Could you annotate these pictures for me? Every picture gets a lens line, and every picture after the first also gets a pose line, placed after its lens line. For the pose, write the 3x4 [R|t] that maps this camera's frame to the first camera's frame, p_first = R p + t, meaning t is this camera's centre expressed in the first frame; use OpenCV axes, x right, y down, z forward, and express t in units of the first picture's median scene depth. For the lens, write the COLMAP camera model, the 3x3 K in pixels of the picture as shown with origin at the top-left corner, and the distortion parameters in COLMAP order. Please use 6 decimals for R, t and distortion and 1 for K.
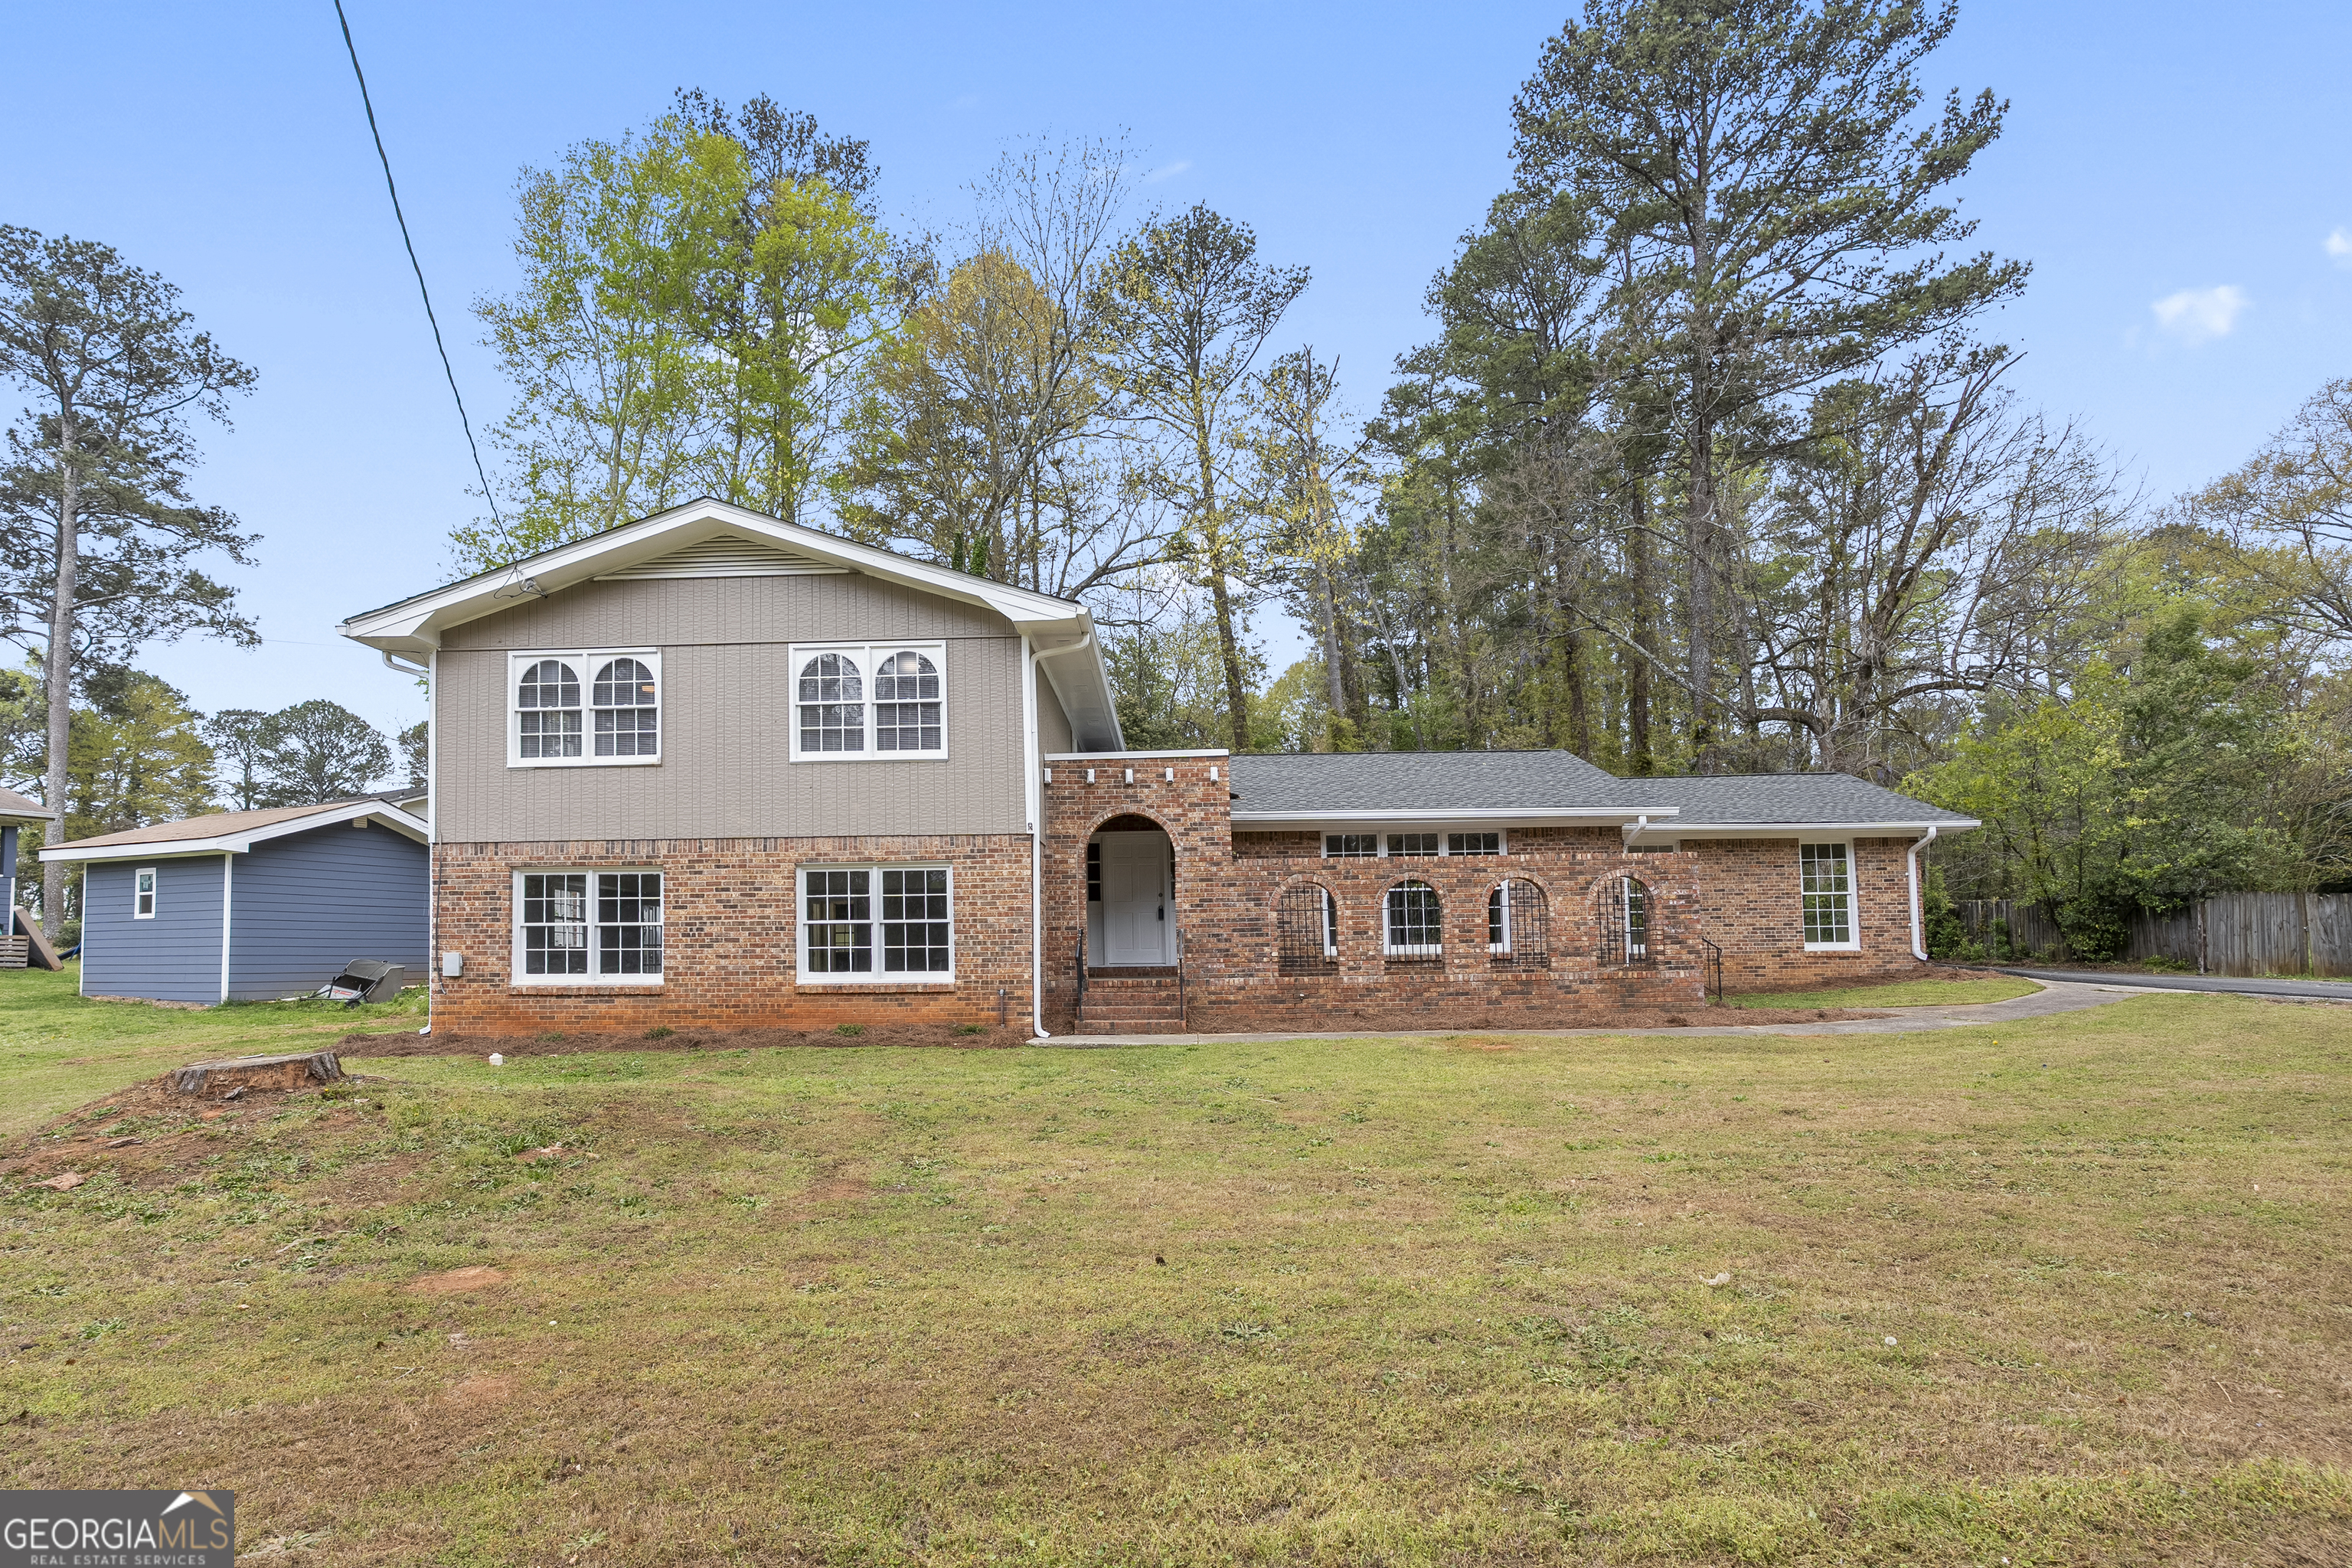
lens RADIAL K [[1145.5, 0, 1191.5], [0, 1145.5, 823.7], [0, 0, 1]] dist [-0.023126, 0.007411]
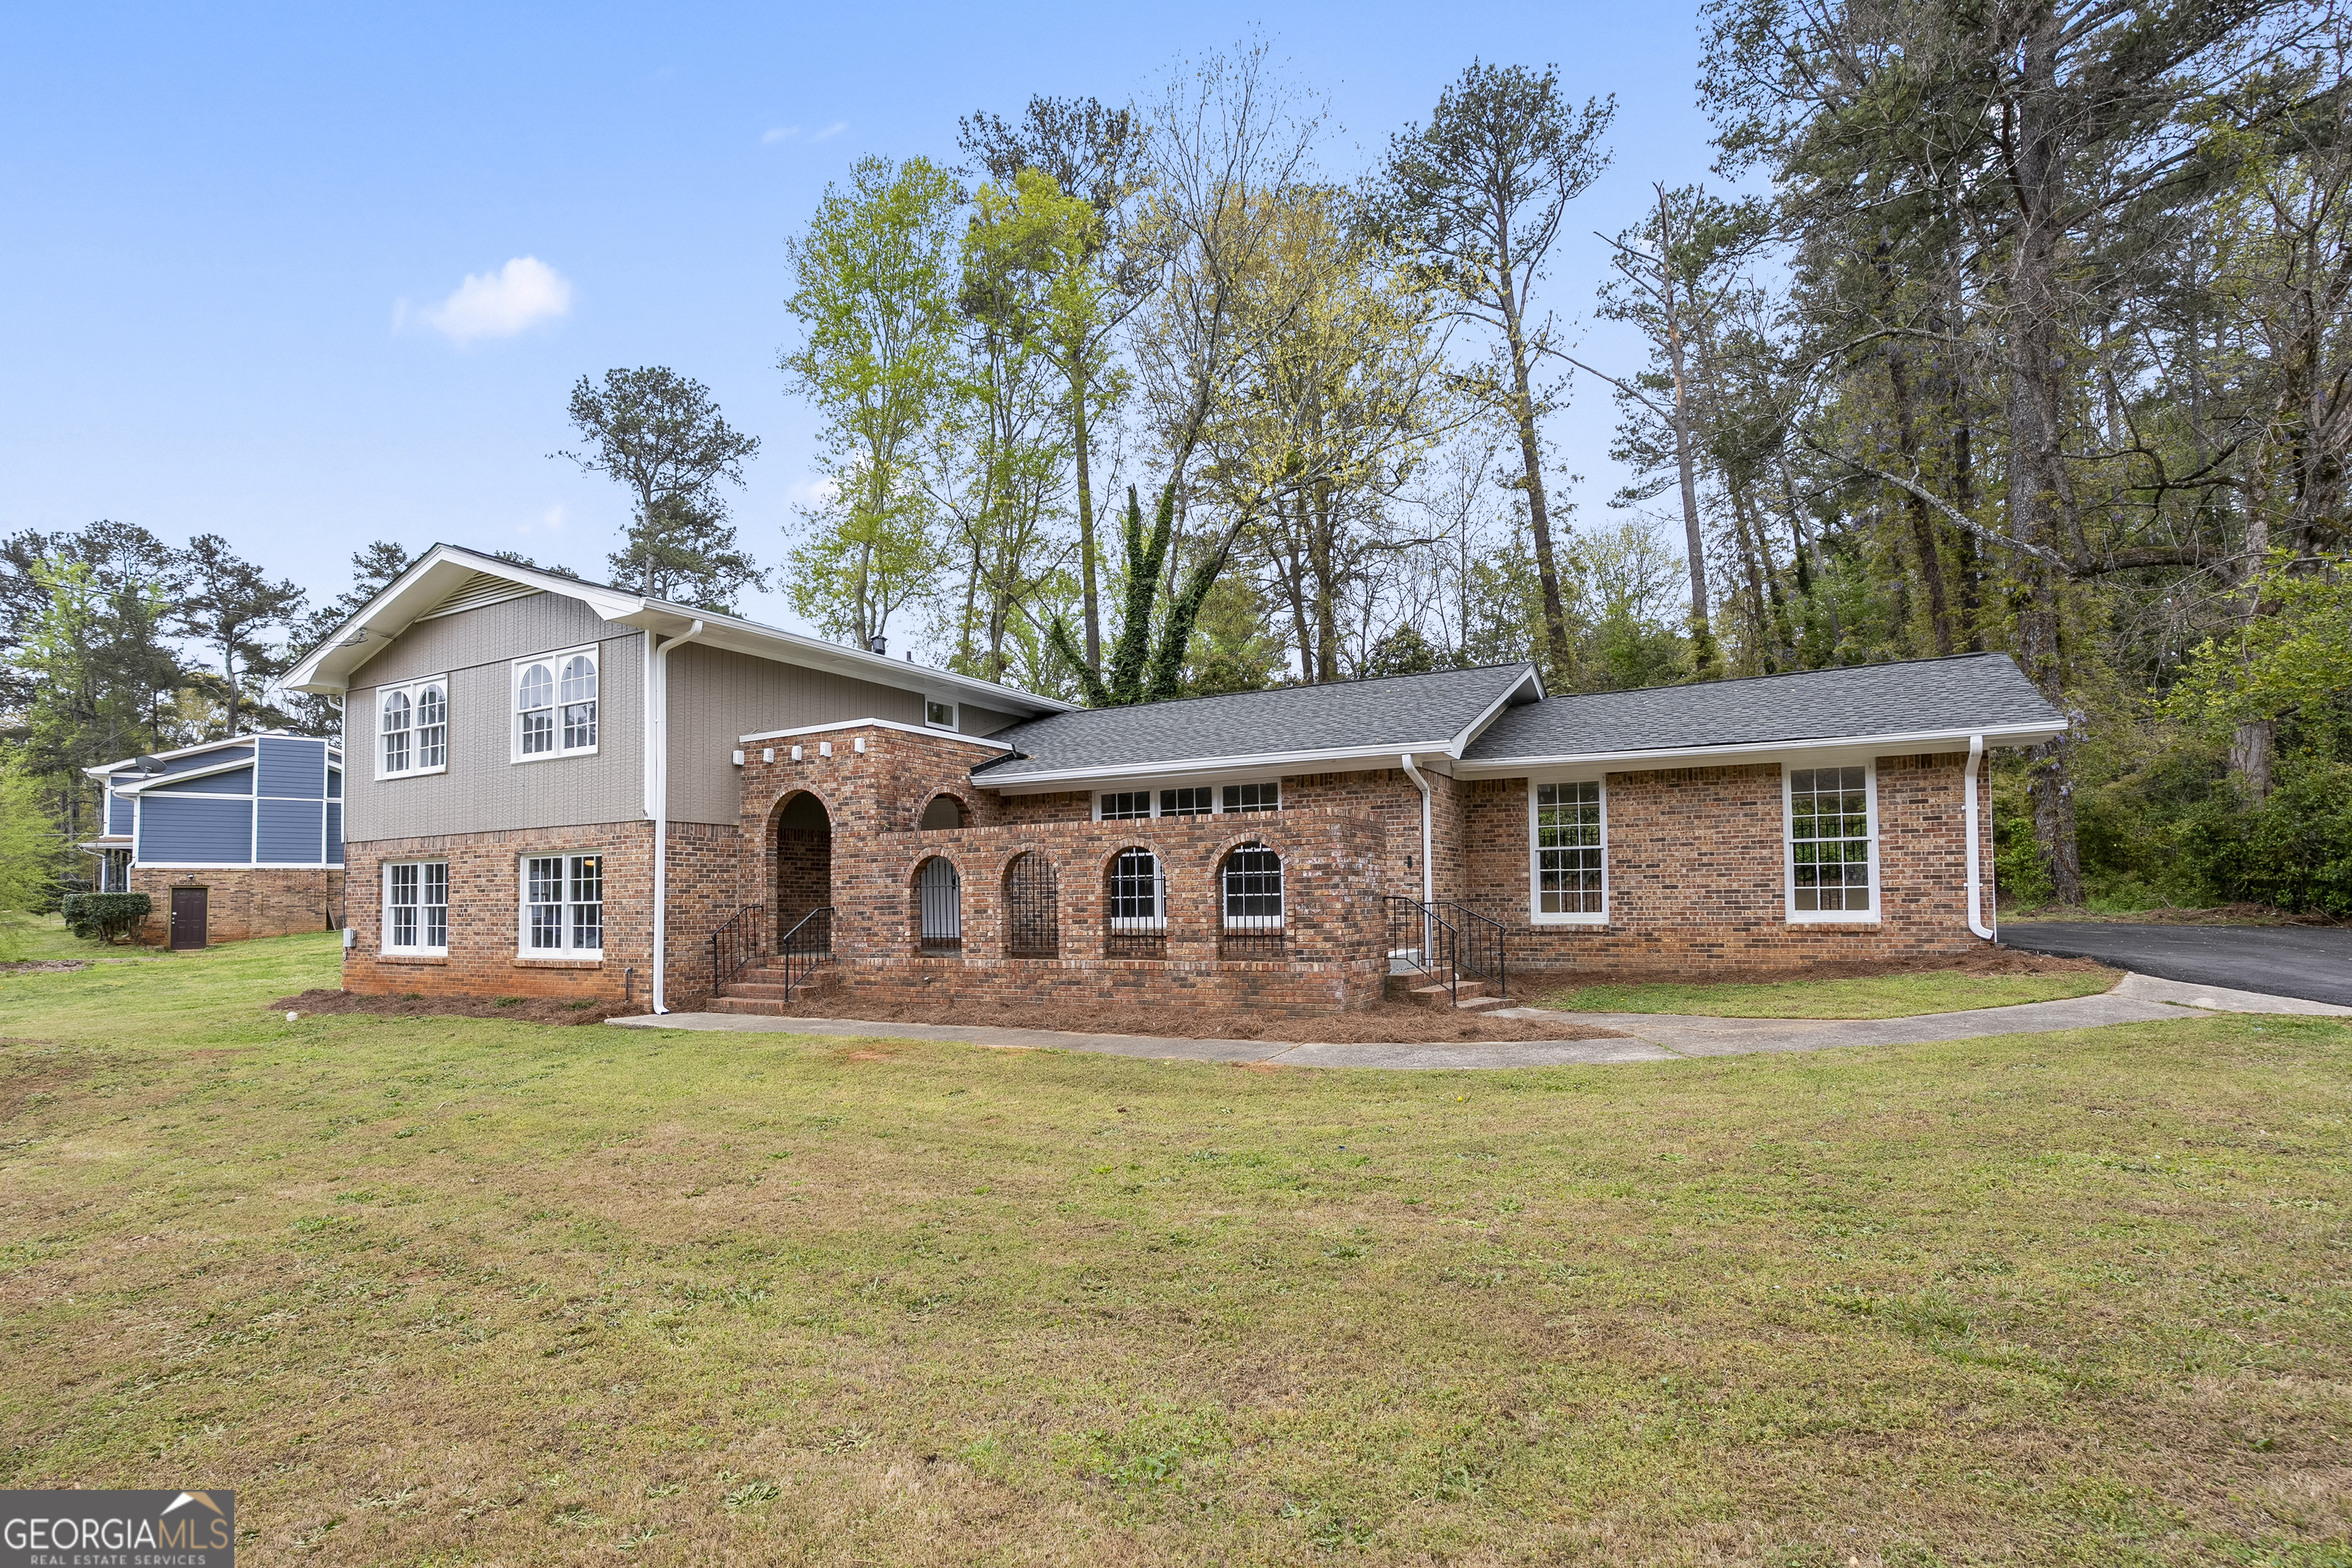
lens RADIAL K [[1145.5, 0, 1177.3], [0, 1145.5, 794.0], [0, 0, 1]] dist [-0.023126, 0.007411]
pose [[0.885558, -0.044131, -0.462427, 0.702070], [0.060558, 0.997949, 0.020731, -0.006544], [0.460564, -0.046363, 0.886415, 0.273623]]
